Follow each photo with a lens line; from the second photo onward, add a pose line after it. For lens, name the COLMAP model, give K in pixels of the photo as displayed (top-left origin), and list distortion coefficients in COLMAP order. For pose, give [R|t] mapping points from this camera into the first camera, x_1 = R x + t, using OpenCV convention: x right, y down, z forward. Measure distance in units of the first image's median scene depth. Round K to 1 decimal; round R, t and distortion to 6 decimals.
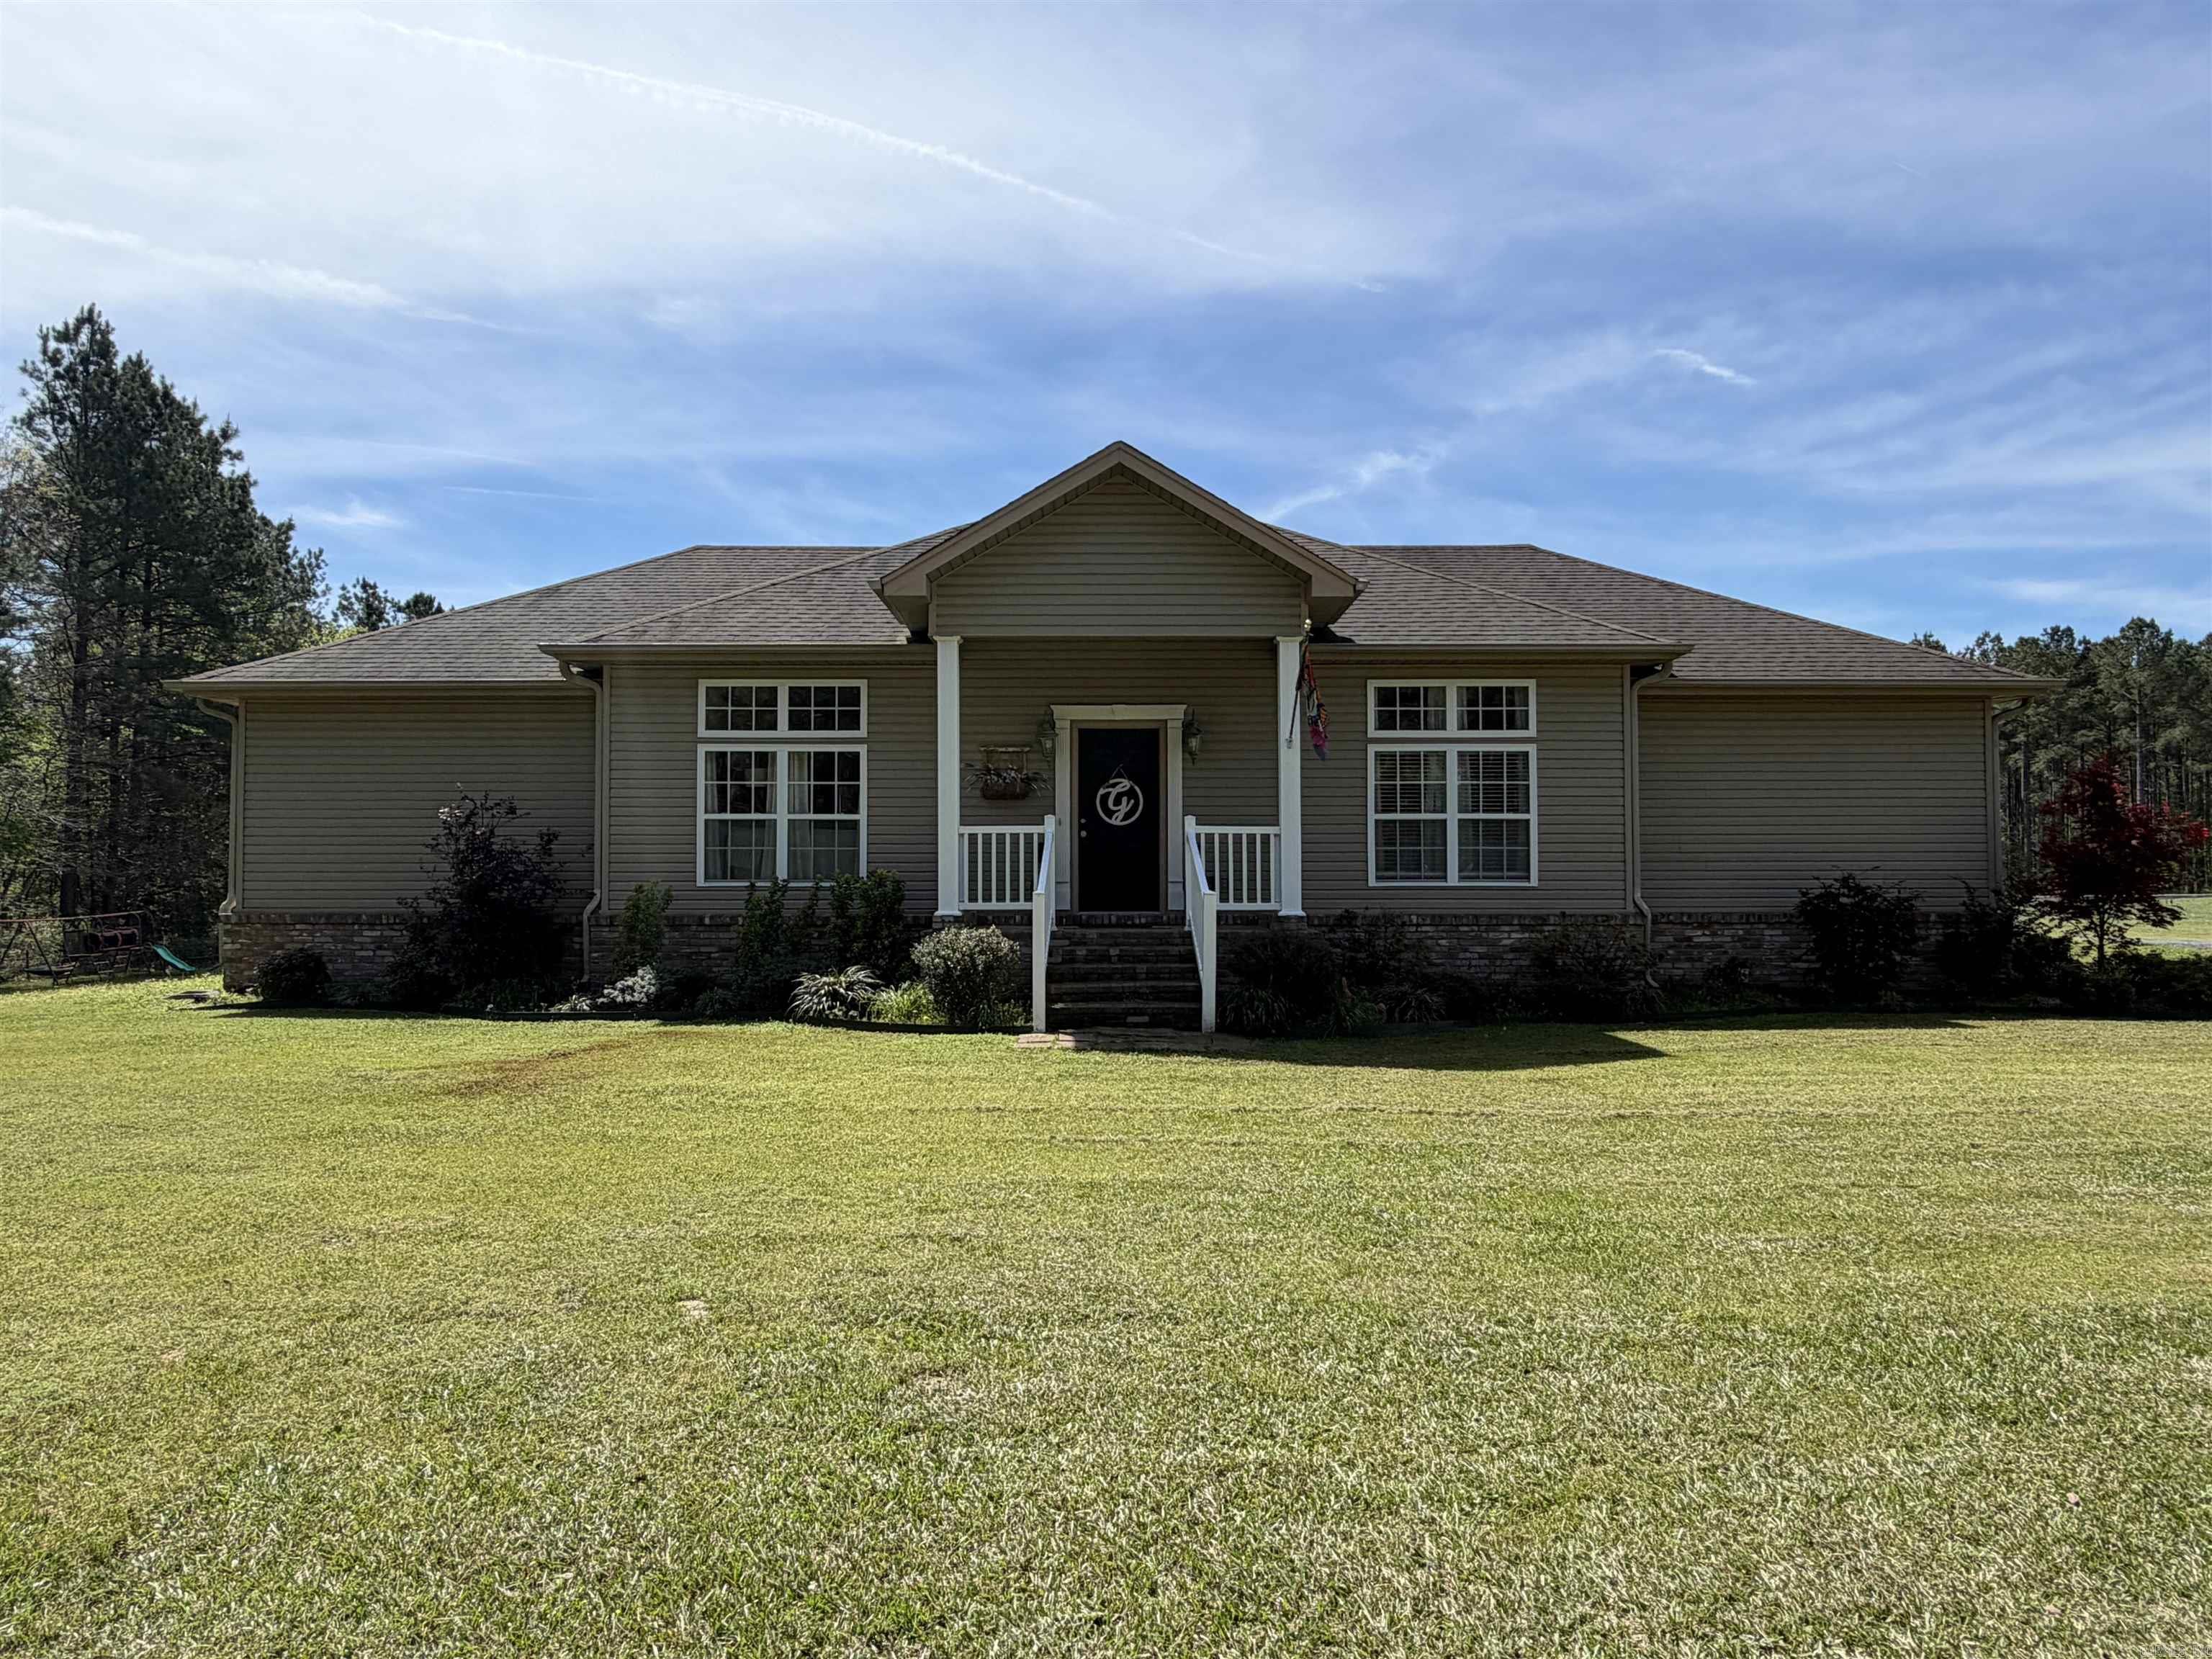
lens RADIAL K [[1334.8, 0, 1106.0], [0, 1334.8, 829.5], [0, 0, 1]] dist [-0.002914, -0.001878]
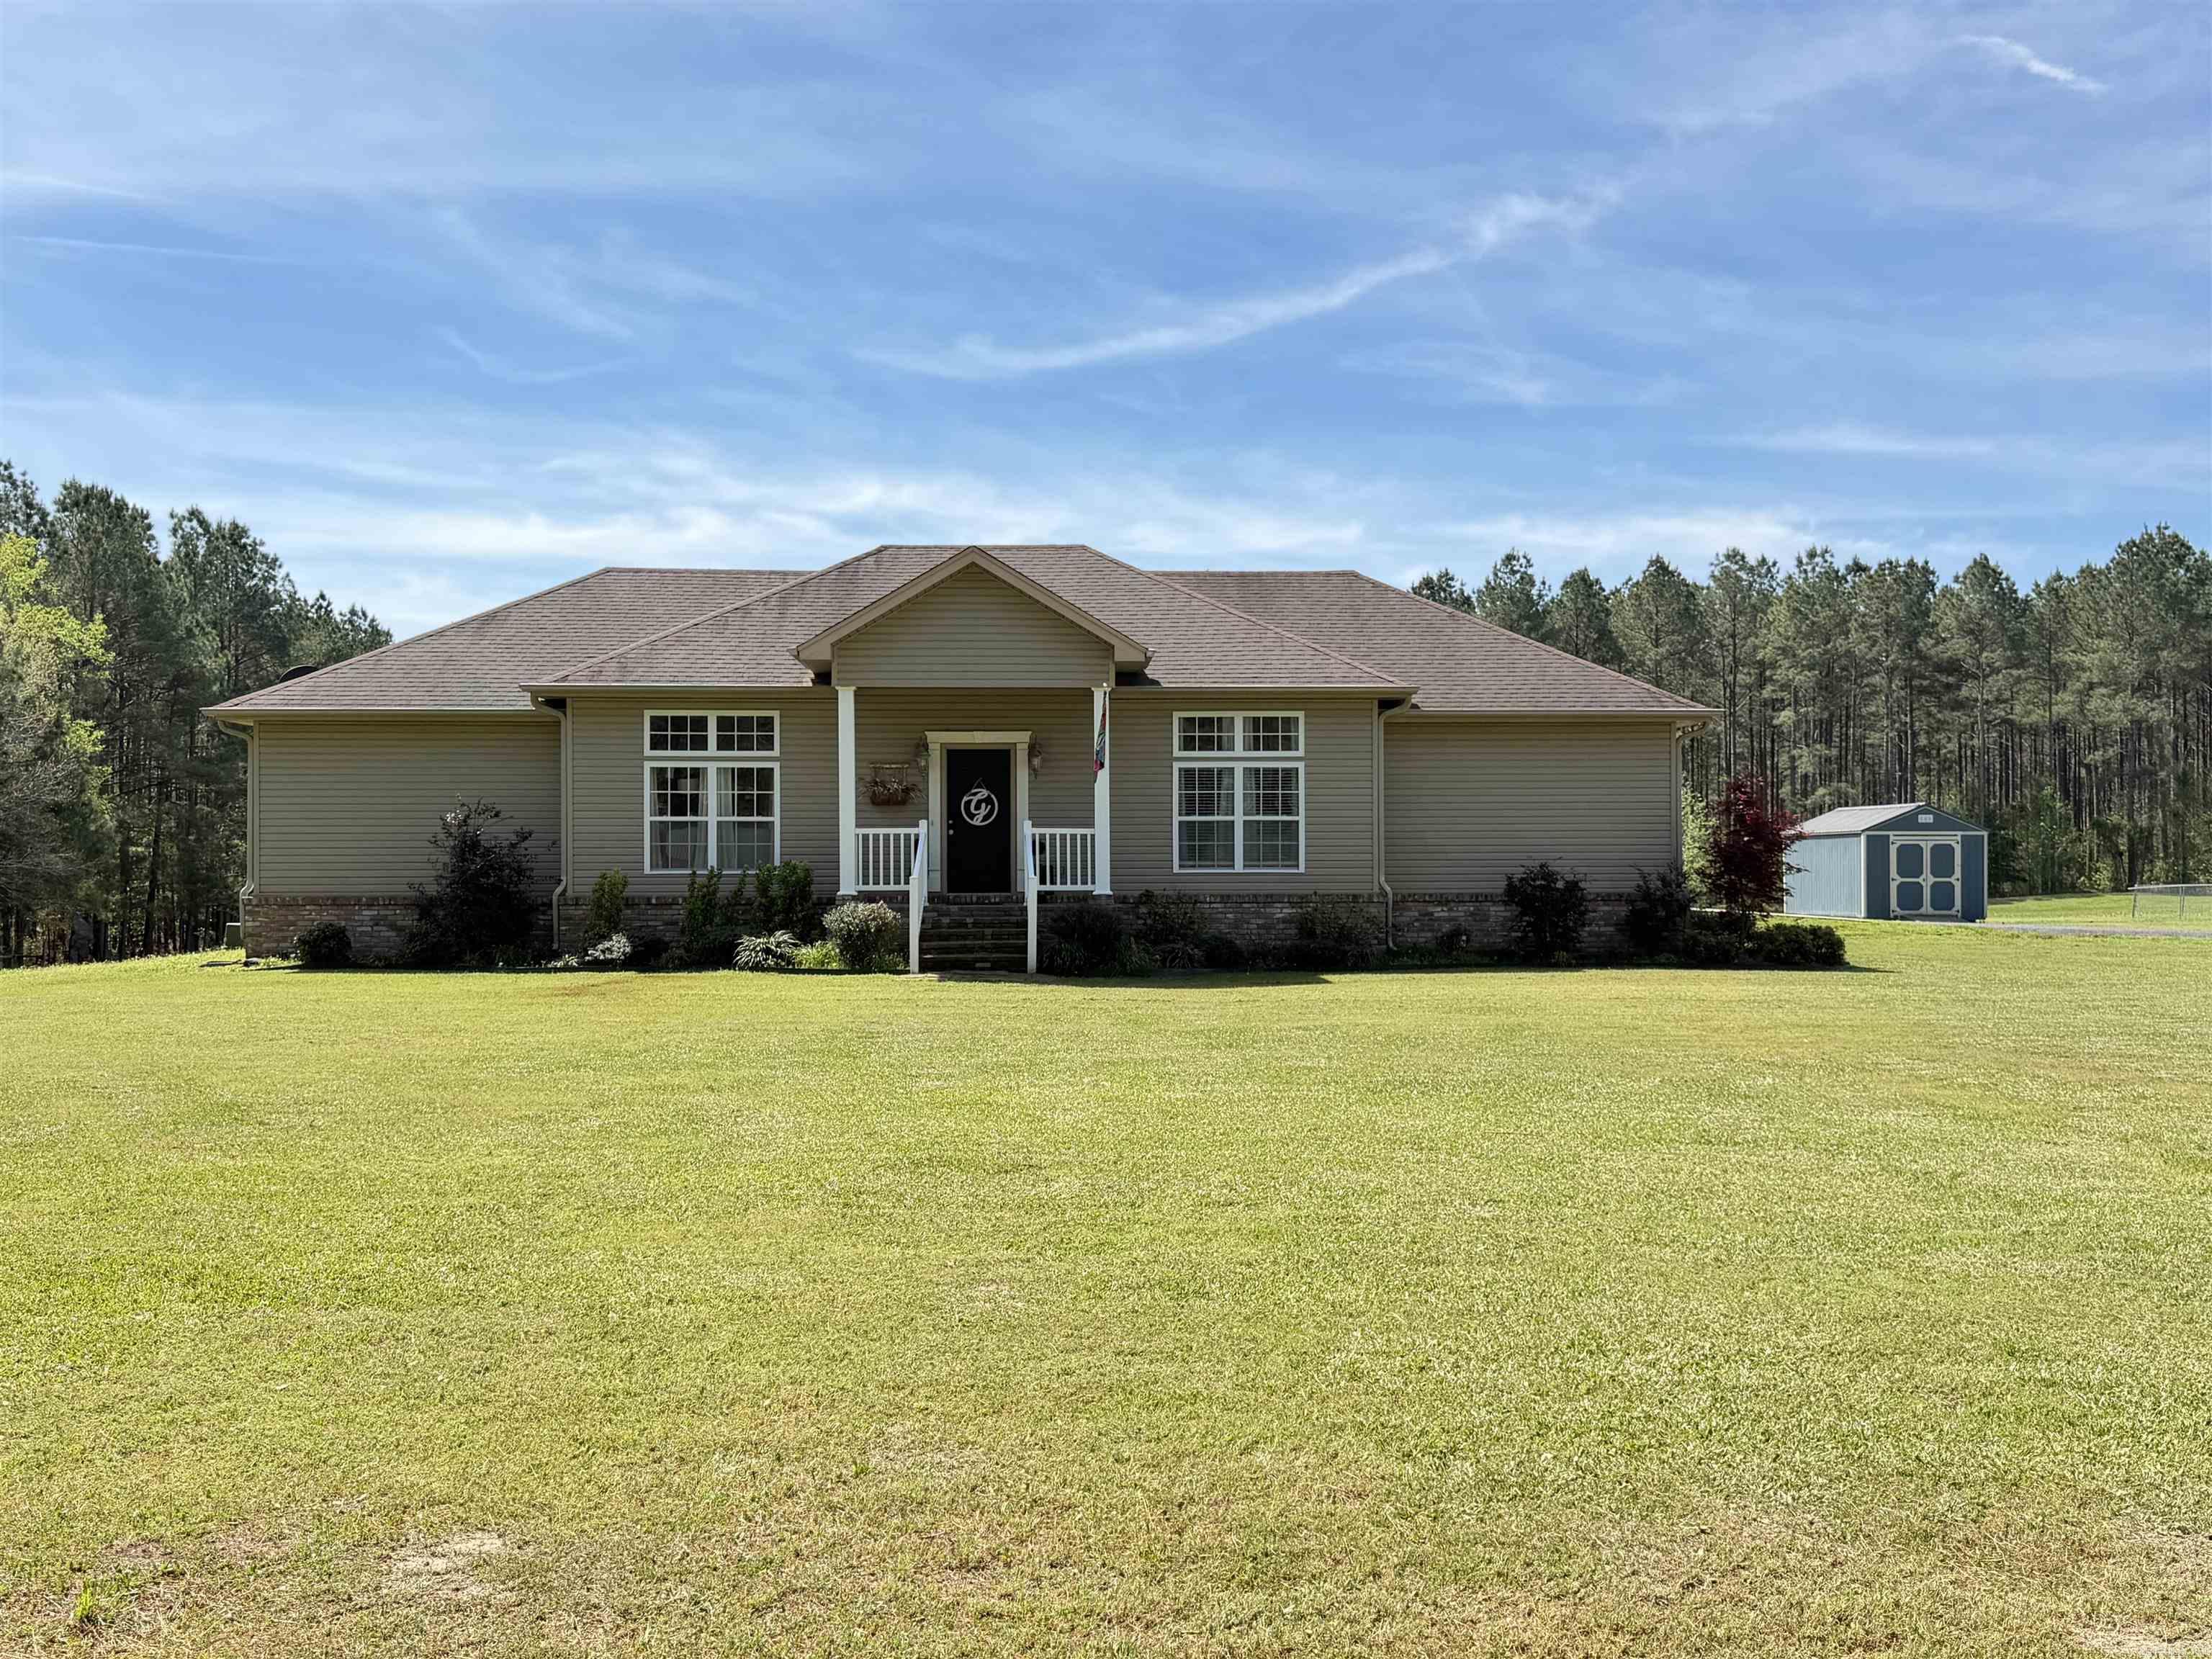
lens RADIAL K [[2109.1, 0, 1113.0], [0, 2109.1, 844.2], [0, 0, 1]] dist [0.169535, -0.340824]
pose [[0.999495, -0.001226, 0.031752, 0.074029], [0.000372, 0.999639, 0.026882, -0.039469], [-0.031773, -0.026856, 0.999134, -1.027202]]
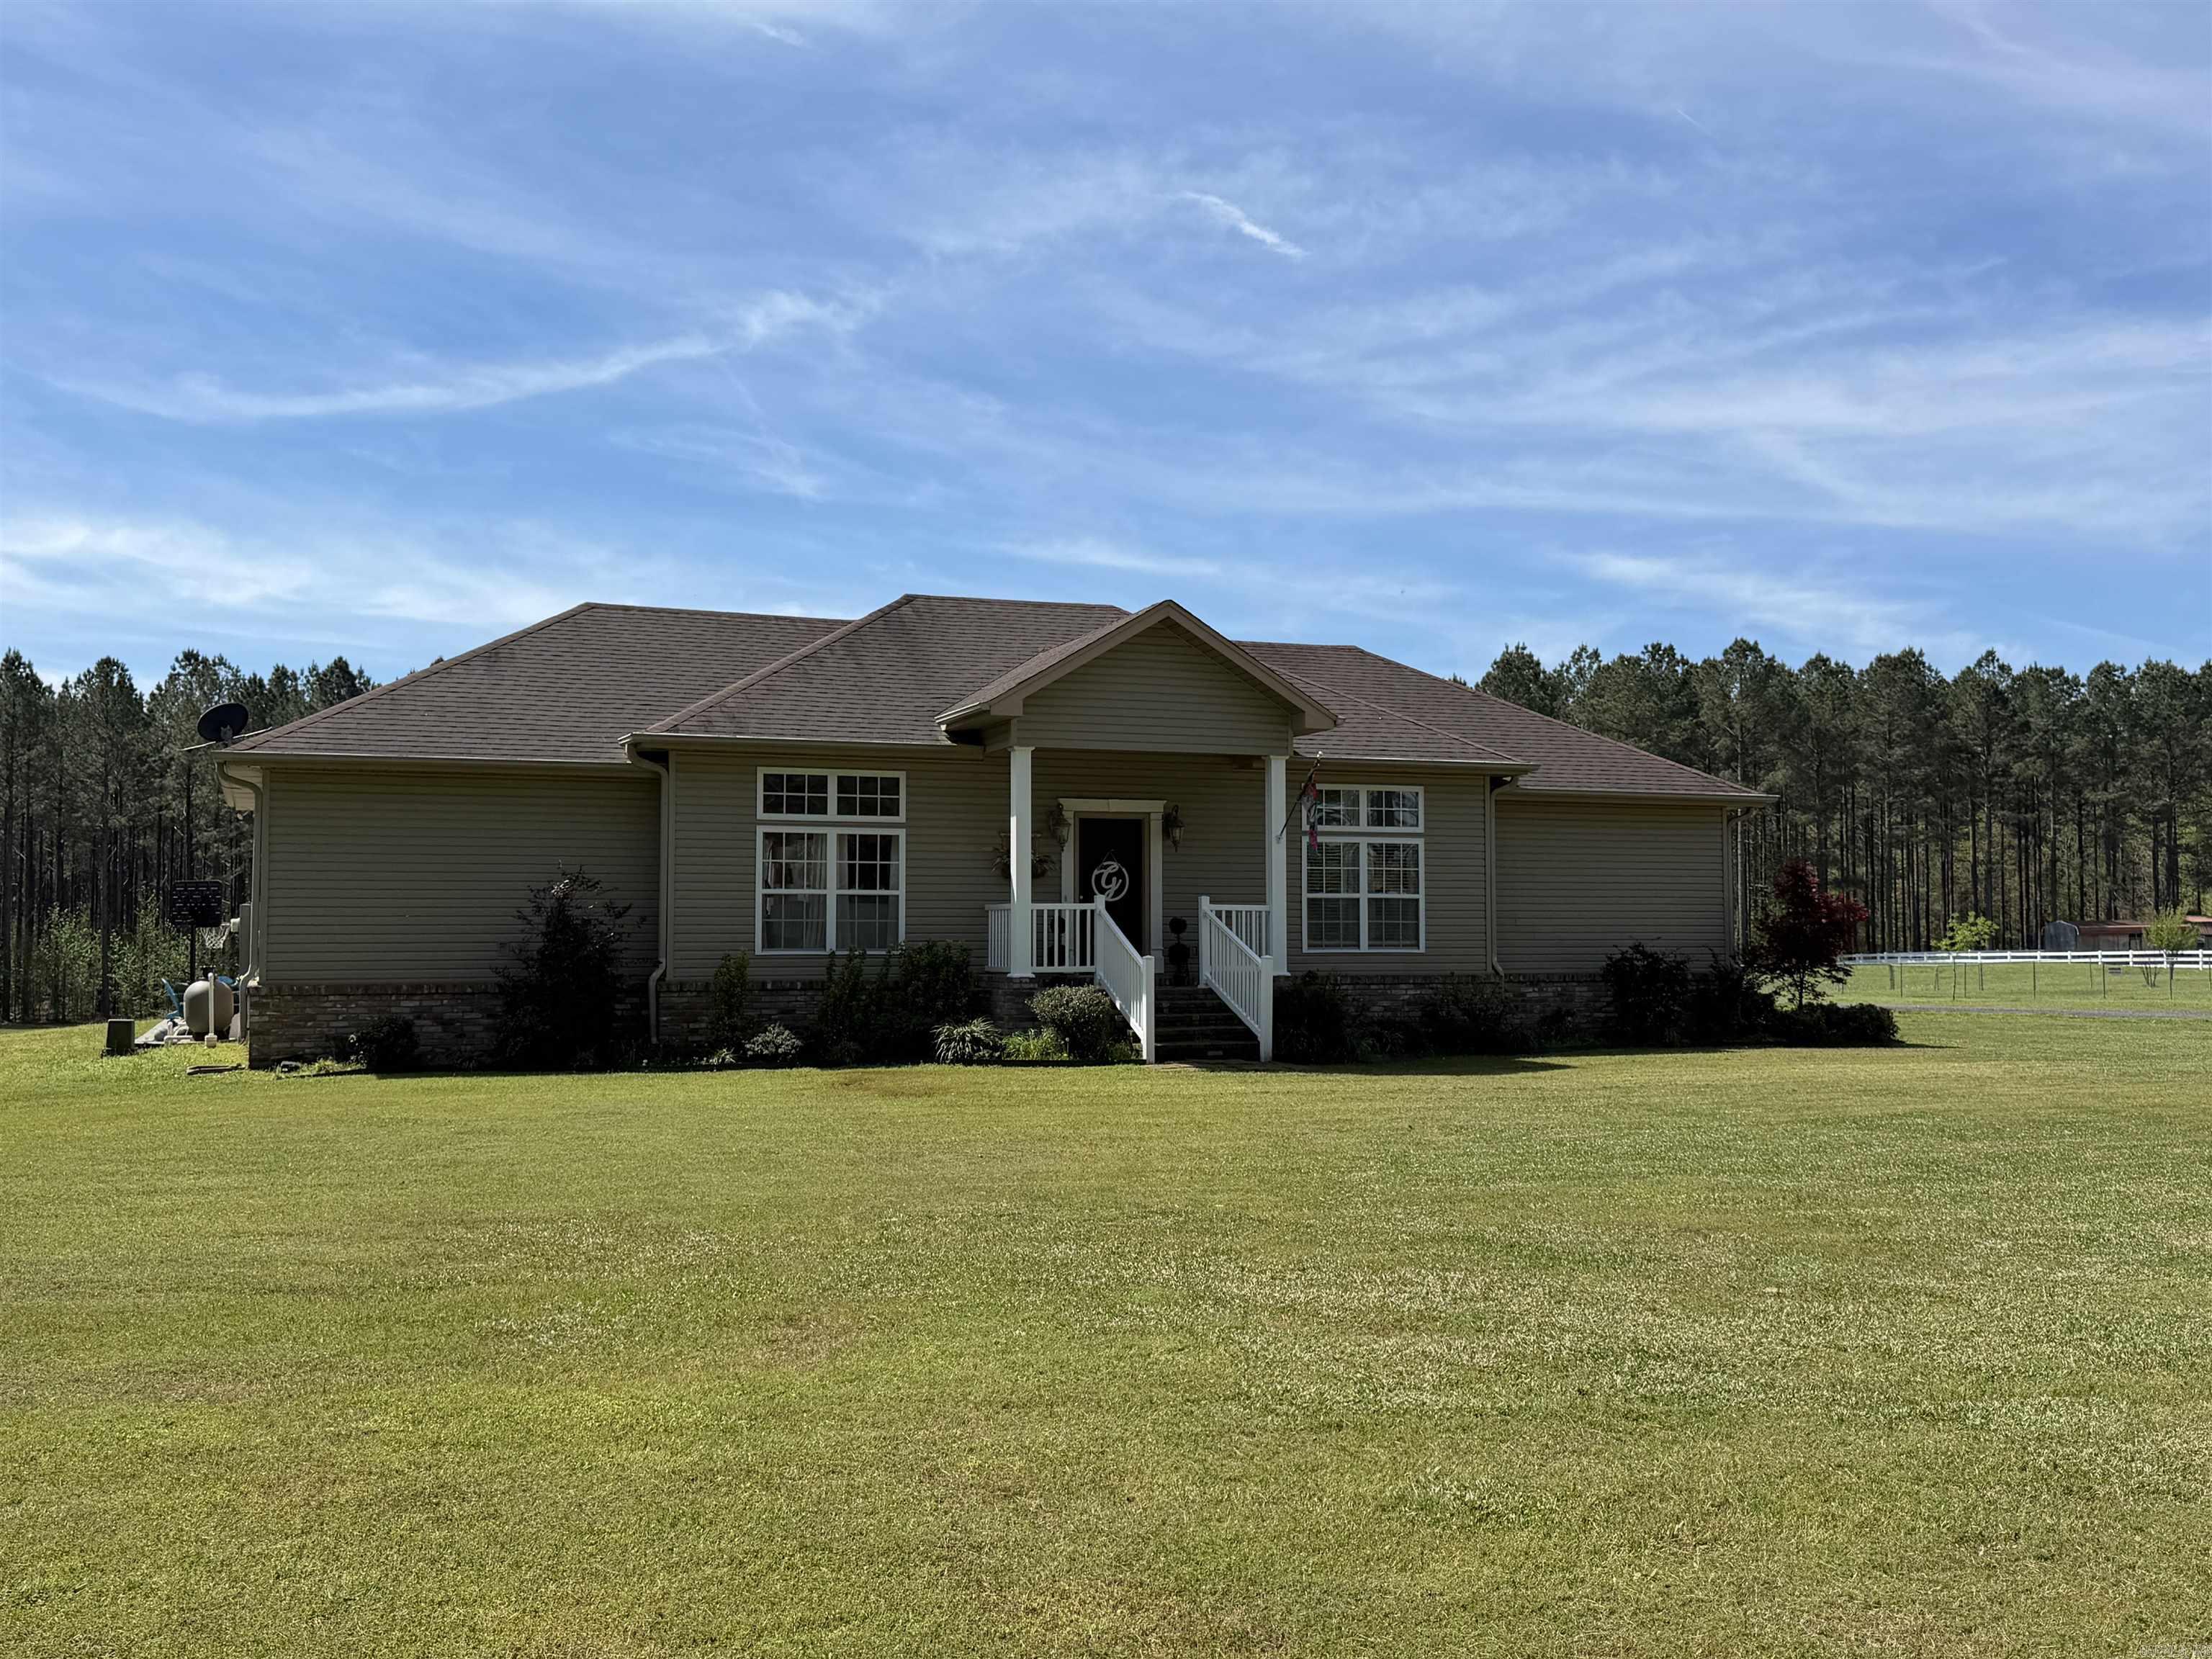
lens RADIAL K [[2109.1, 0, 1113.0], [0, 2109.1, 844.2], [0, 0, 1]] dist [0.169535, -0.340824]
pose [[0.930646, 0.015779, 0.365581, -0.671502], [-0.011124, 0.999828, -0.014834, -0.025976], [-0.365752, 0.009739, 0.930661, -0.735656]]
